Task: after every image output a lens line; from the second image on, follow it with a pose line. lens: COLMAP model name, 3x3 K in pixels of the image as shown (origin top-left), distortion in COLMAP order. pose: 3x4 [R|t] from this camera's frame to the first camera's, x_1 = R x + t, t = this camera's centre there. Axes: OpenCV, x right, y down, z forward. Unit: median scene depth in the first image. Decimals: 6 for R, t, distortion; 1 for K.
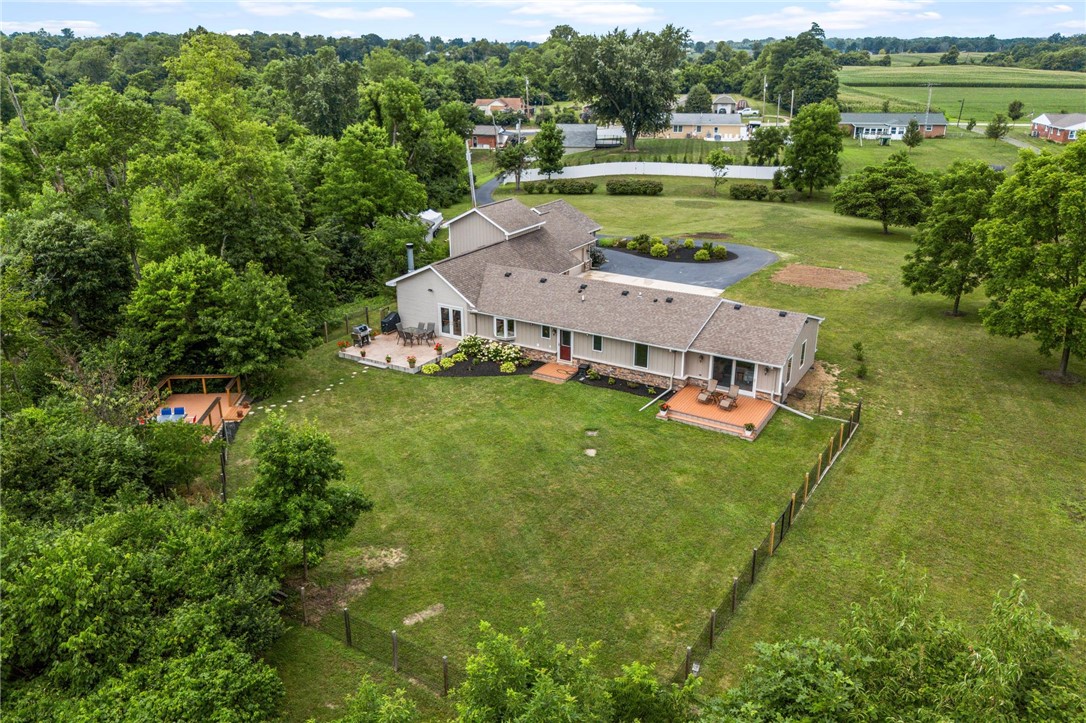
lens RADIAL K [[814.7, 0, 543.0], [0, 814.7, 361.5], [0, 0, 1]] dist [0.040597, -0.004729]
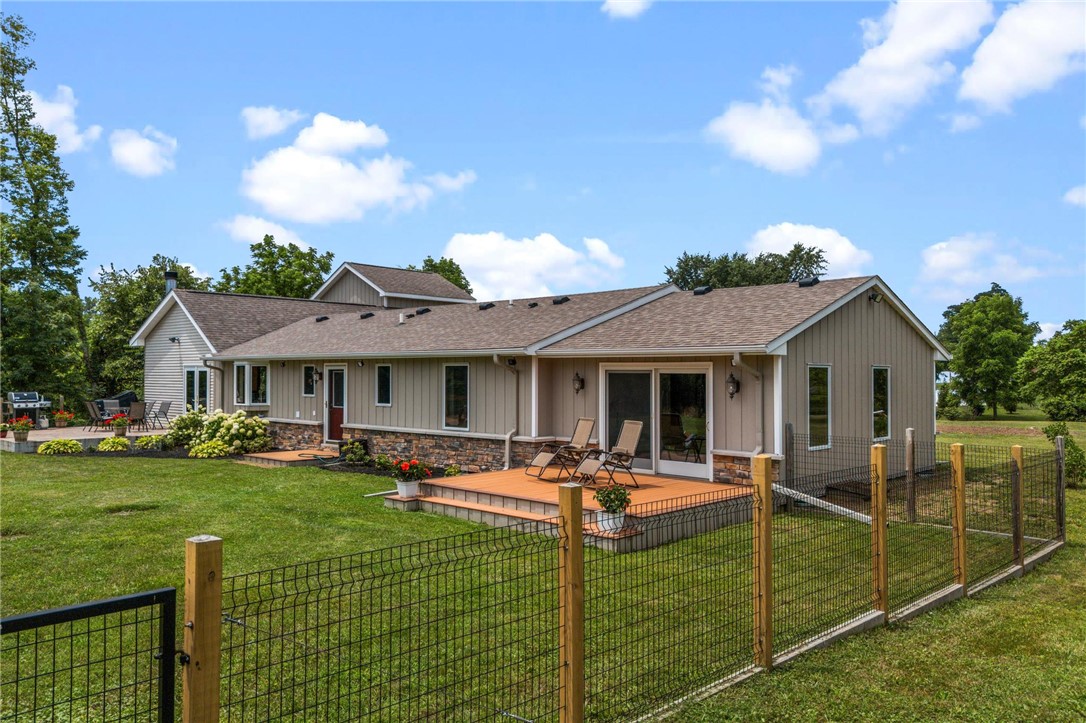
lens RADIAL K [[839.2, 0, 559.4], [0, 839.2, 365.8], [0, 0, 1]] dist [0.004053, -0.000289]
pose [[0.979664, 0.006086, -0.200553, 0.236733], [-0.081008, 0.926451, -0.367596, 0.118592], [0.183565, 0.376367, 0.908103, 0.585904]]
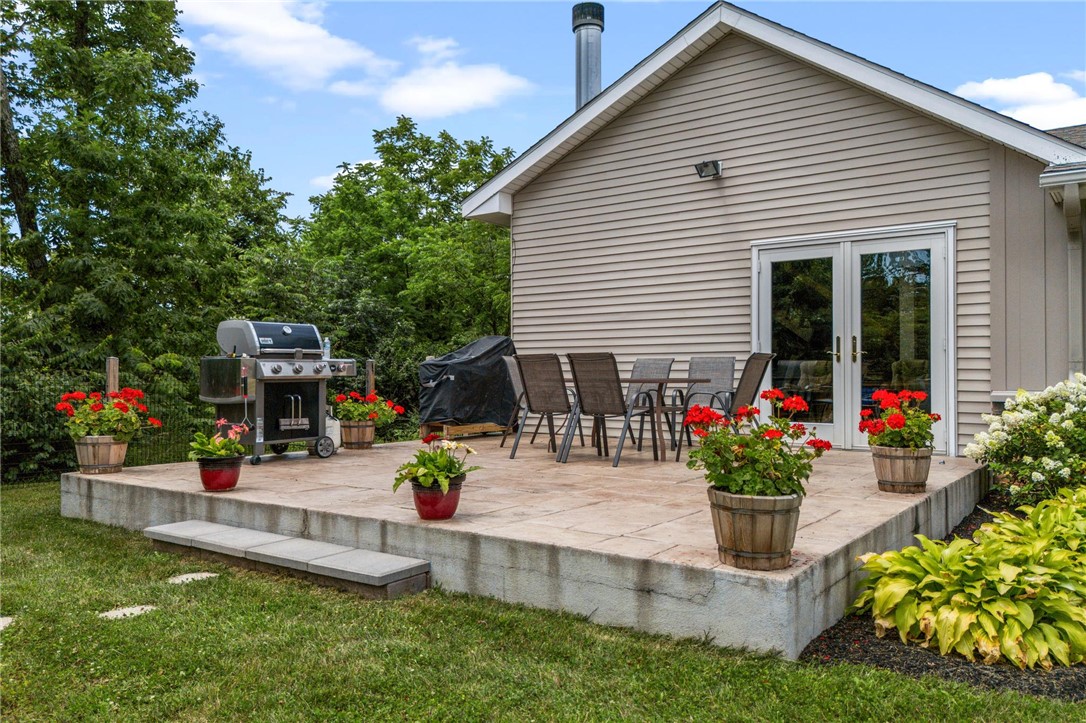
lens RADIAL K [[814.7, 0, 543.0], [0, 814.7, 361.5], [0, 0, 1]] dist [0.040597, -0.004729]
pose [[0.996567, 0.001367, -0.082782, -0.169224], [-0.032496, 0.926083, -0.375918, 0.017984], [0.076149, 0.377318, 0.922948, 0.908327]]
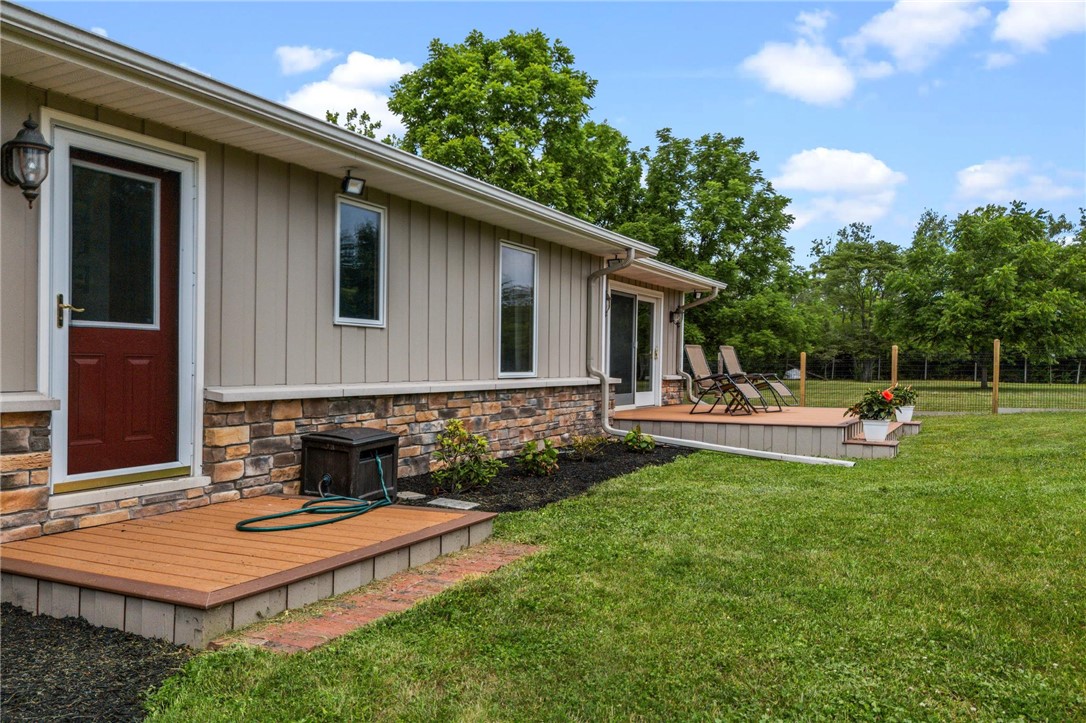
lens RADIAL K [[814.7, 0, 543.0], [0, 814.7, 361.5], [0, 0, 1]] dist [0.040597, -0.004729]
pose [[-0.061519, 0.004049, 0.998098, -0.079223], [0.358769, 0.933246, 0.018327, 0.002951], [-0.931397, 0.359214, -0.058865, 0.944189]]
